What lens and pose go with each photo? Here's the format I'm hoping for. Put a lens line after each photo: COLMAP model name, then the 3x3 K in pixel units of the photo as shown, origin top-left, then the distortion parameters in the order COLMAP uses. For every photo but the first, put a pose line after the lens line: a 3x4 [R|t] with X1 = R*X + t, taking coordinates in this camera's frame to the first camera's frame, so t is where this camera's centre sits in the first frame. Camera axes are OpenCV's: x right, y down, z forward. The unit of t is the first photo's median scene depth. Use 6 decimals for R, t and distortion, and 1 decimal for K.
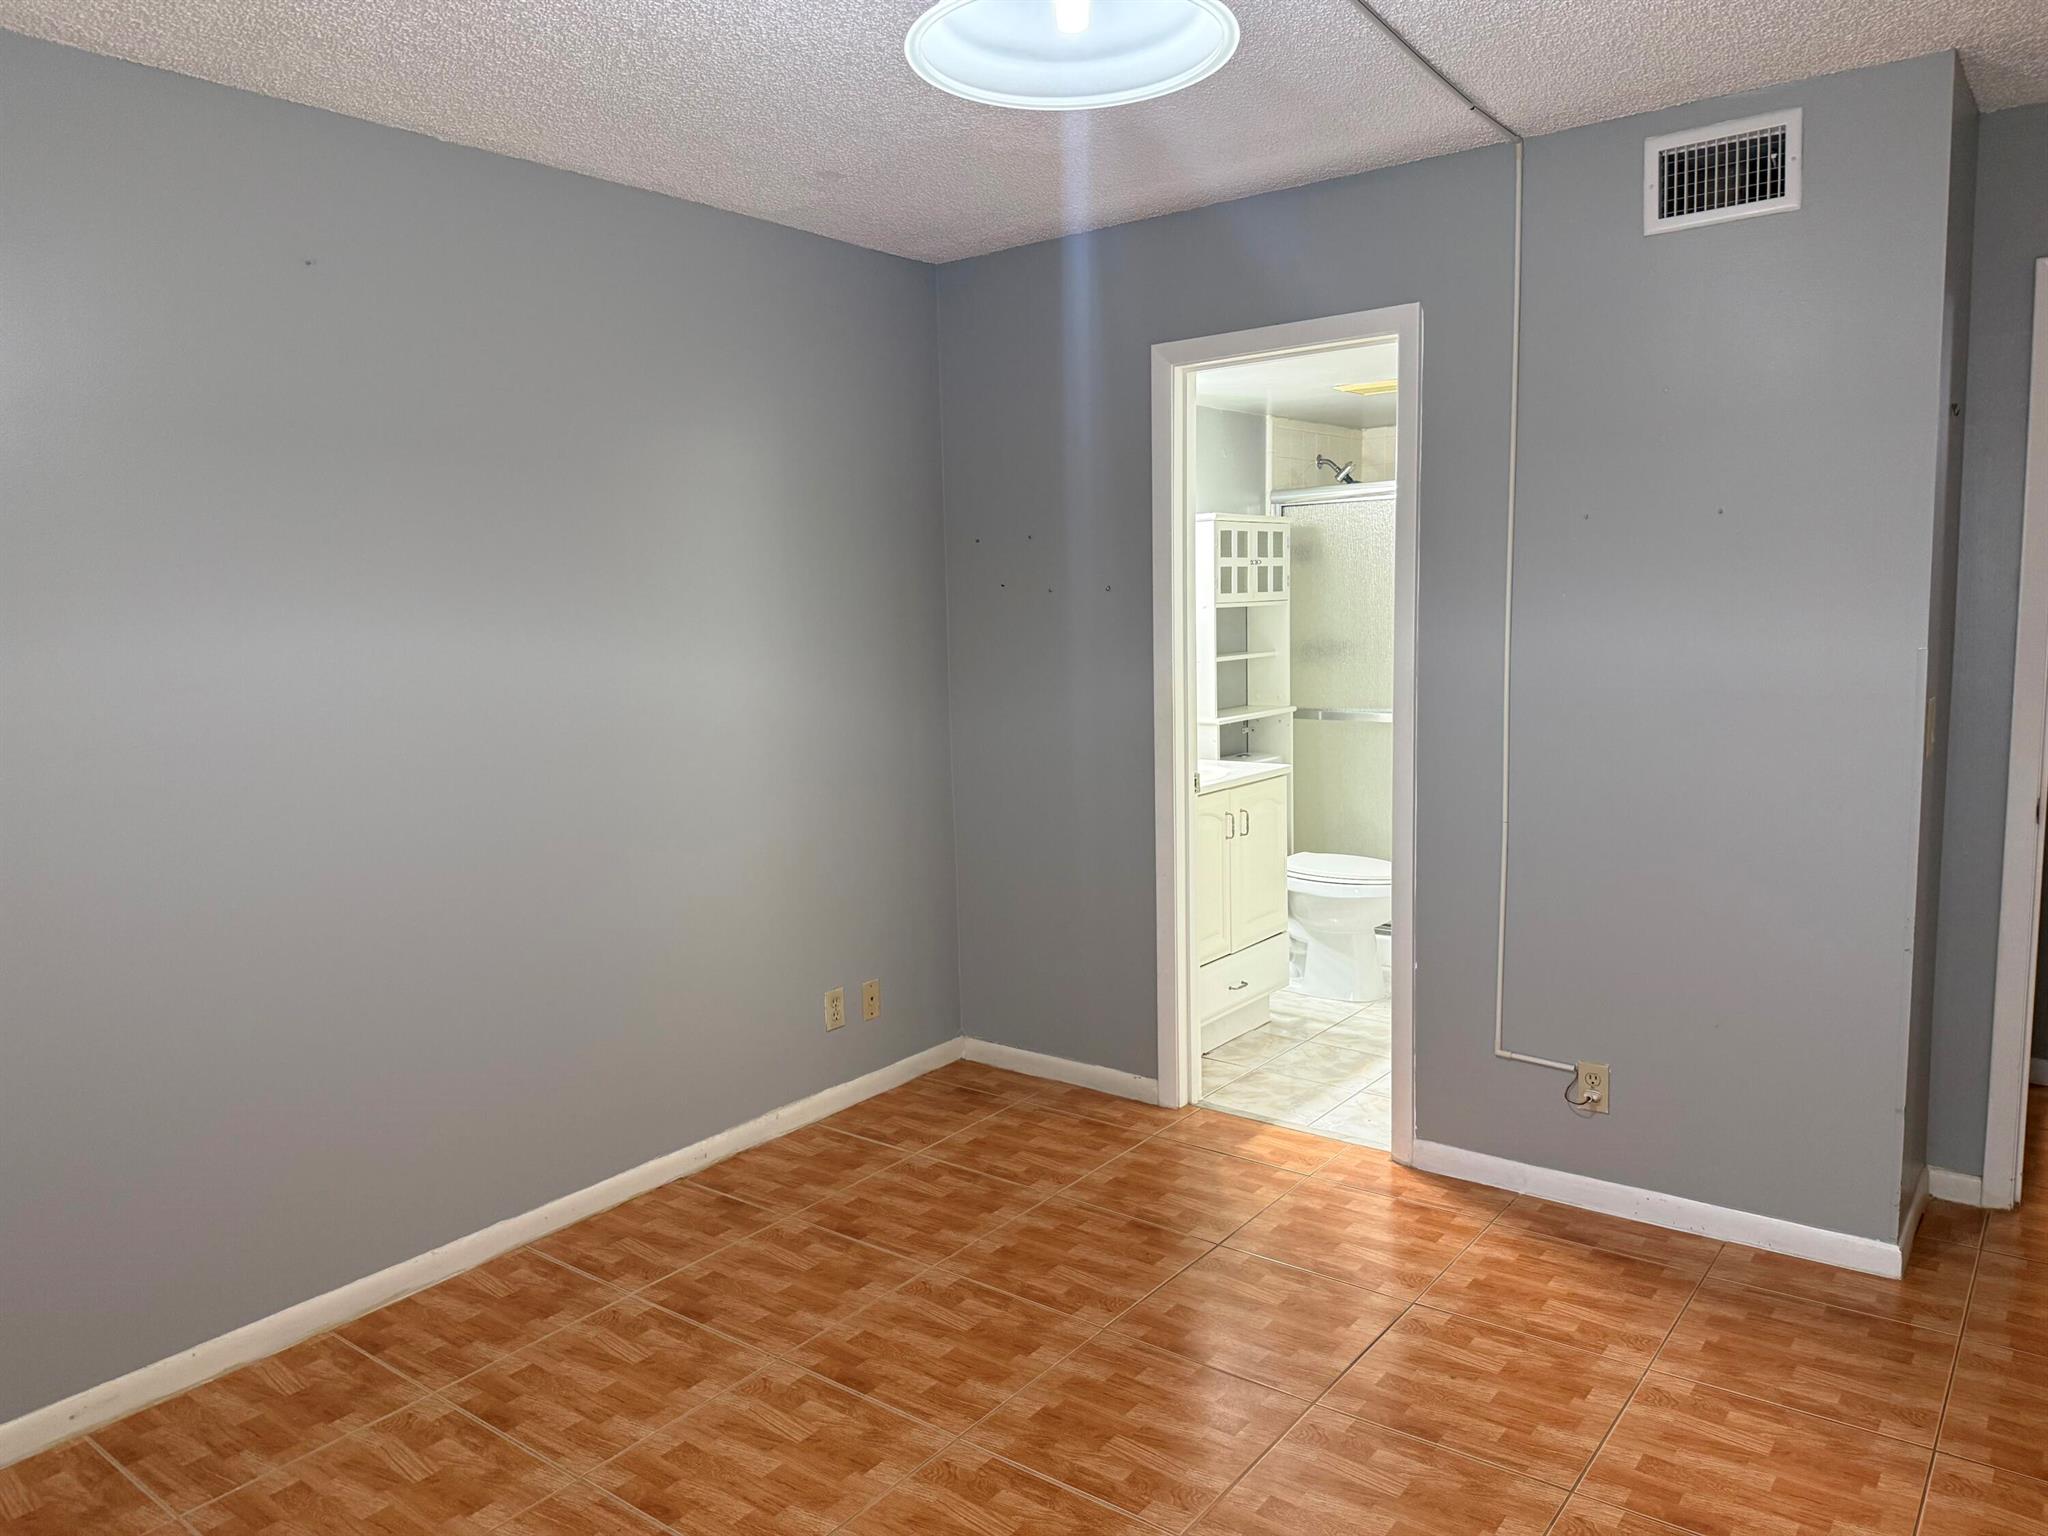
lens RADIAL K [[1420.1, 0, 1024.0], [0, 1420.1, 768.0], [0, 0, 1]] dist [0.063996, -0.072193]
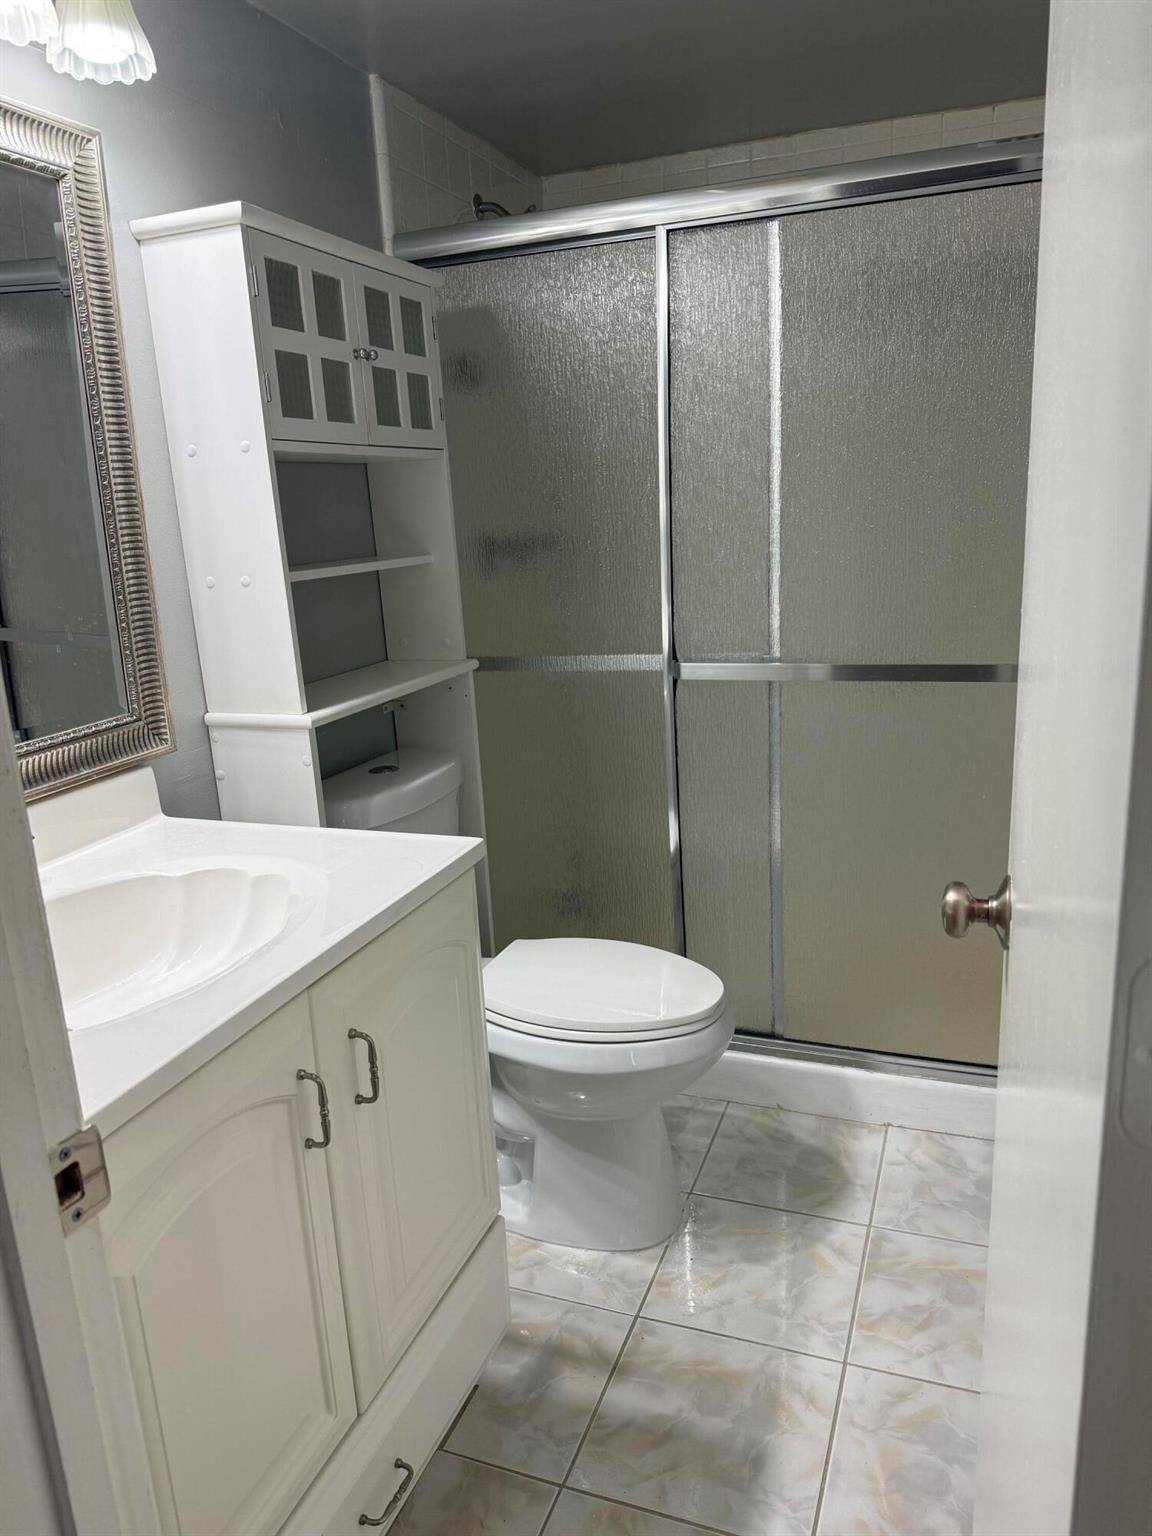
lens RADIAL K [[1084.9, 0, 576.0], [0, 1084.9, 768.0], [0, 0, 1]] dist [-0.007473, 0.001566]
pose [[0.955826, -0.095904, 0.277846, 0.118151], [0.064885, 0.990798, 0.118782, -0.050717], [-0.286681, -0.095507, 0.953254, 0.638483]]
